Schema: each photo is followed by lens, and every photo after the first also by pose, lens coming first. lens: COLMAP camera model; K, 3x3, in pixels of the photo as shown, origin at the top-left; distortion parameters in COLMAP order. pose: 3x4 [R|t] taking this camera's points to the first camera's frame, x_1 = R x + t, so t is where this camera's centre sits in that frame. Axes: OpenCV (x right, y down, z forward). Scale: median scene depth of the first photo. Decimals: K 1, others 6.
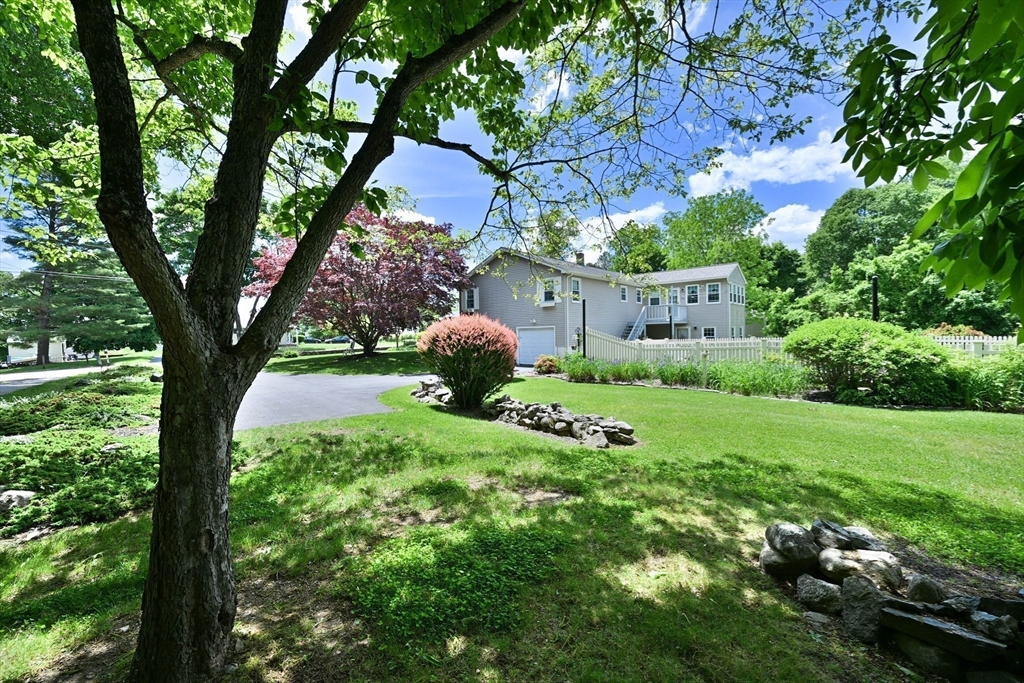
lens RADIAL K [[401.7, 0, 512.0], [0, 401.7, 341.5], [0, 0, 1]] dist [0.000422, 0.000319]
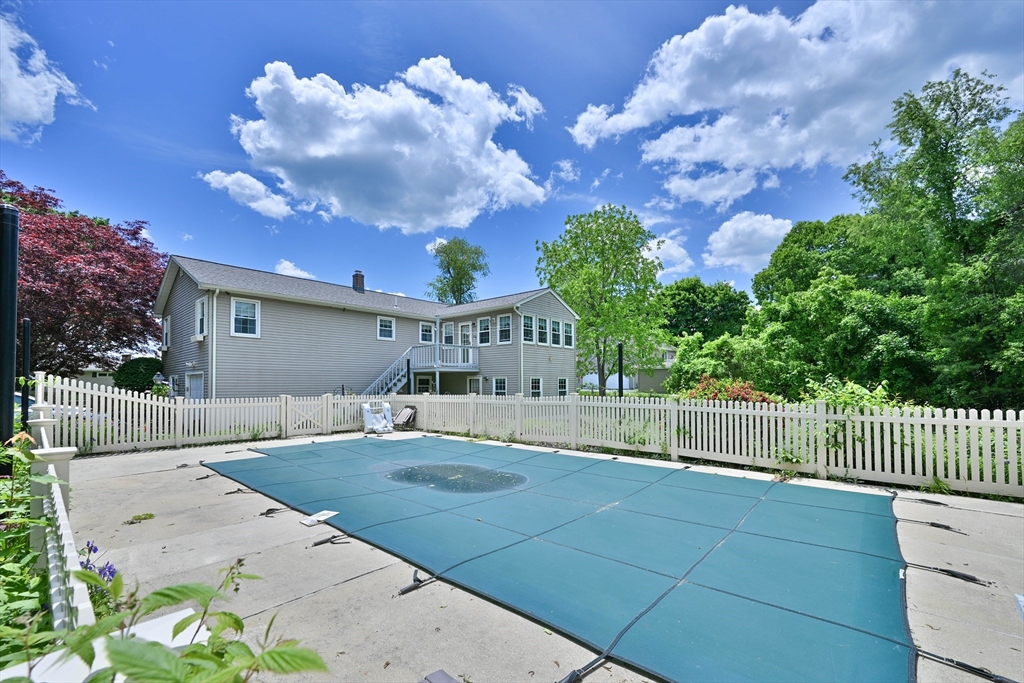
lens RADIAL K [[415.6, 0, 521.8], [0, 415.6, 379.0], [0, 0, 1]] dist [-0.000796, 0.000000]
pose [[0.999691, 0.014822, 0.019978, 0.377759], [-0.014264, 0.999512, -0.027791, -0.010376], [-0.020381, 0.027497, 0.999414, 0.207754]]
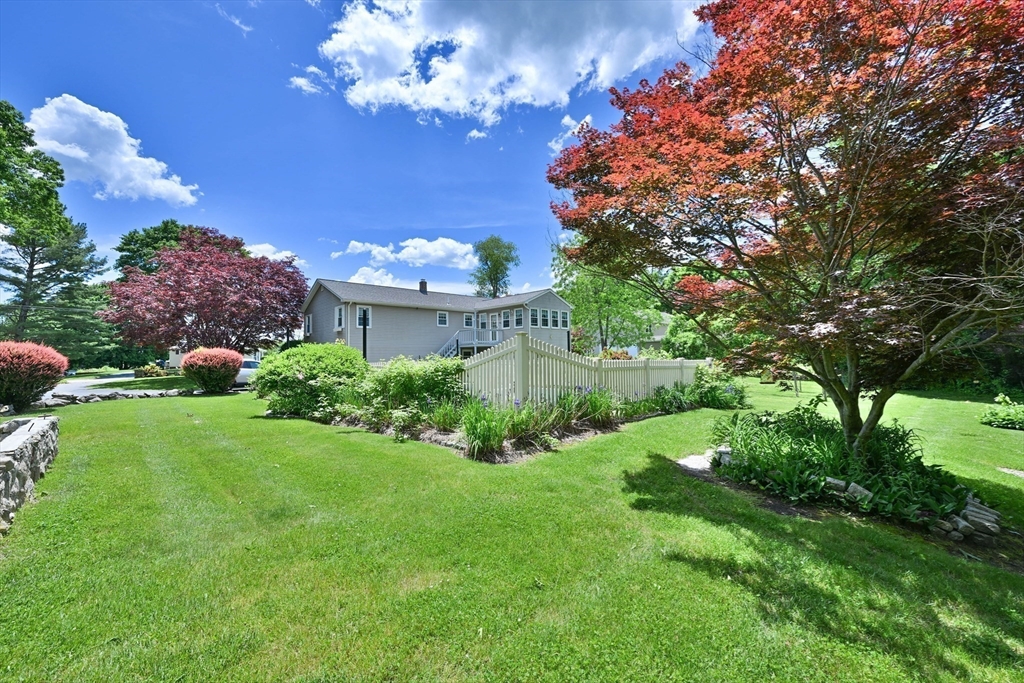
lens RADIAL K [[401.7, 0, 512.0], [0, 401.7, 341.5], [0, 0, 1]] dist [0.000422, 0.000319]
pose [[0.994740, 0.000056, -0.102434, 0.431244], [-0.005485, 0.998594, -0.052716, -0.002354], [0.102287, 0.053000, 0.993342, -0.030817]]
